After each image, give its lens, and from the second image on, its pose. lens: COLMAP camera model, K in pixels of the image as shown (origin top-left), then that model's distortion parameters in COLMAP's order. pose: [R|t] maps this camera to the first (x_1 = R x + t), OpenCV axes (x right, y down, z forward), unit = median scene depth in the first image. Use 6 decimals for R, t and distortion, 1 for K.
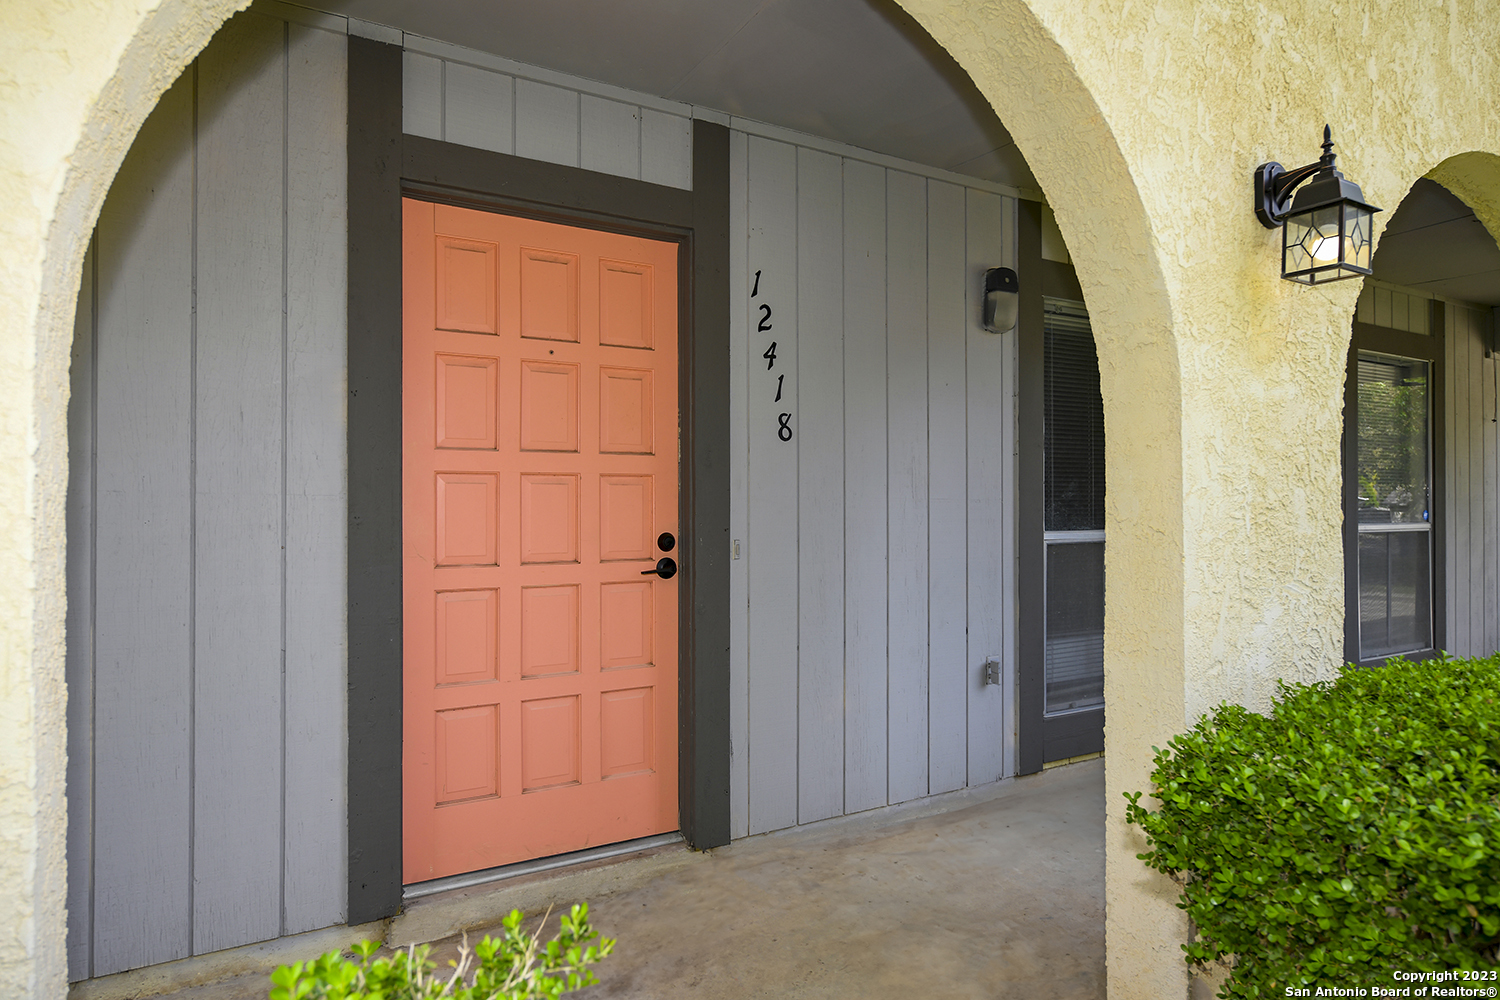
lens RADIAL K [[854.7, 0, 750.0], [0, 854.7, 500.0], [0, 0, 1]] dist [-0.000204, -0.000348]
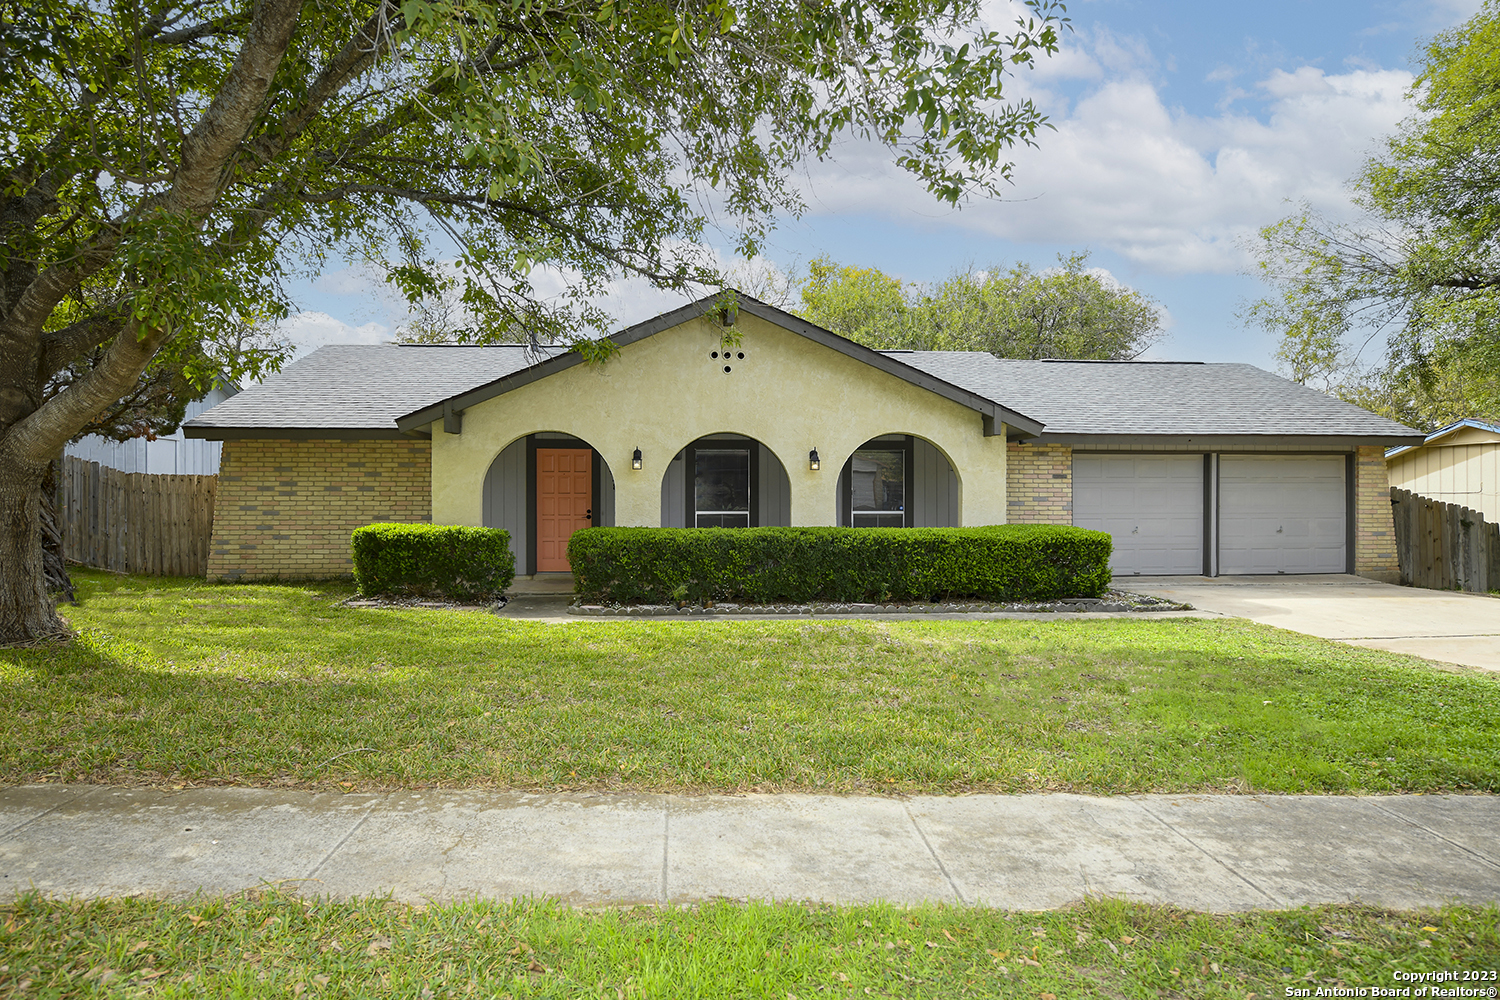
lens RADIAL K [[854.7, 0, 750.0], [0, 854.7, 500.0], [0, 0, 1]] dist [-0.000204, -0.000348]
pose [[0.905664, 0.001200, -0.423995, 3.062353], [-0.000004, 0.999996, 0.002823, -0.032570], [0.423997, -0.002555, 0.905660, -3.292881]]
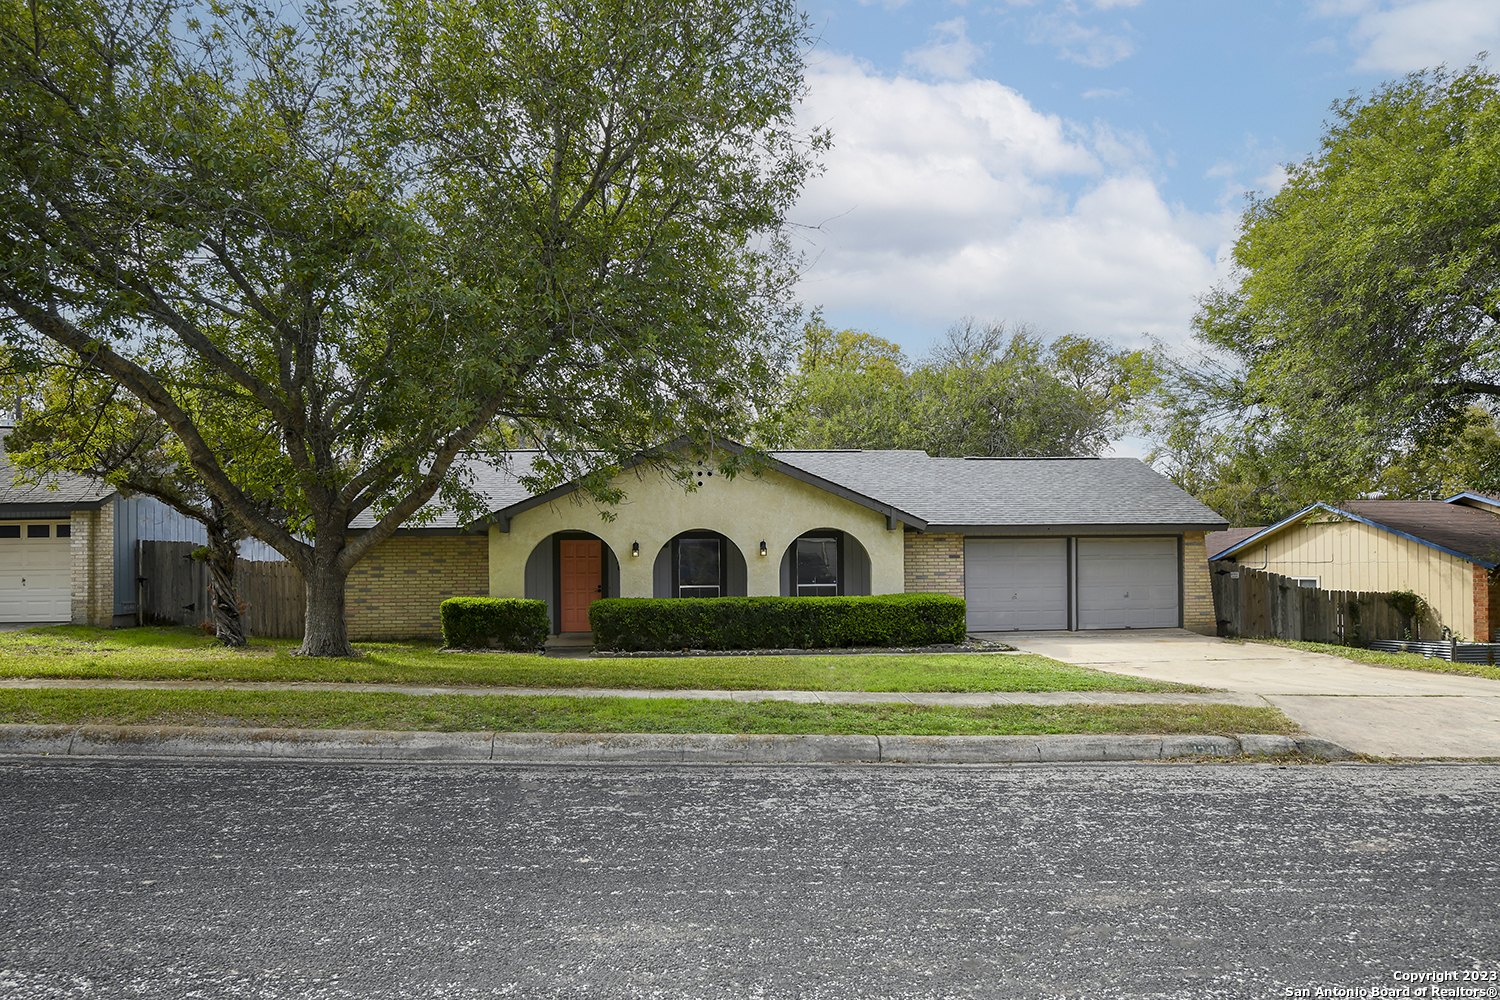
lens RADIAL K [[1001.2, 0, 774.0], [0, 1001.2, 558.3], [0, 0, 1]] dist [-0.020452, 0.000012]
pose [[0.910244, -0.009934, -0.413953, 4.665693], [0.009746, 0.999949, -0.002567, -0.146219], [0.413957, -0.001698, 0.910295, -5.871522]]
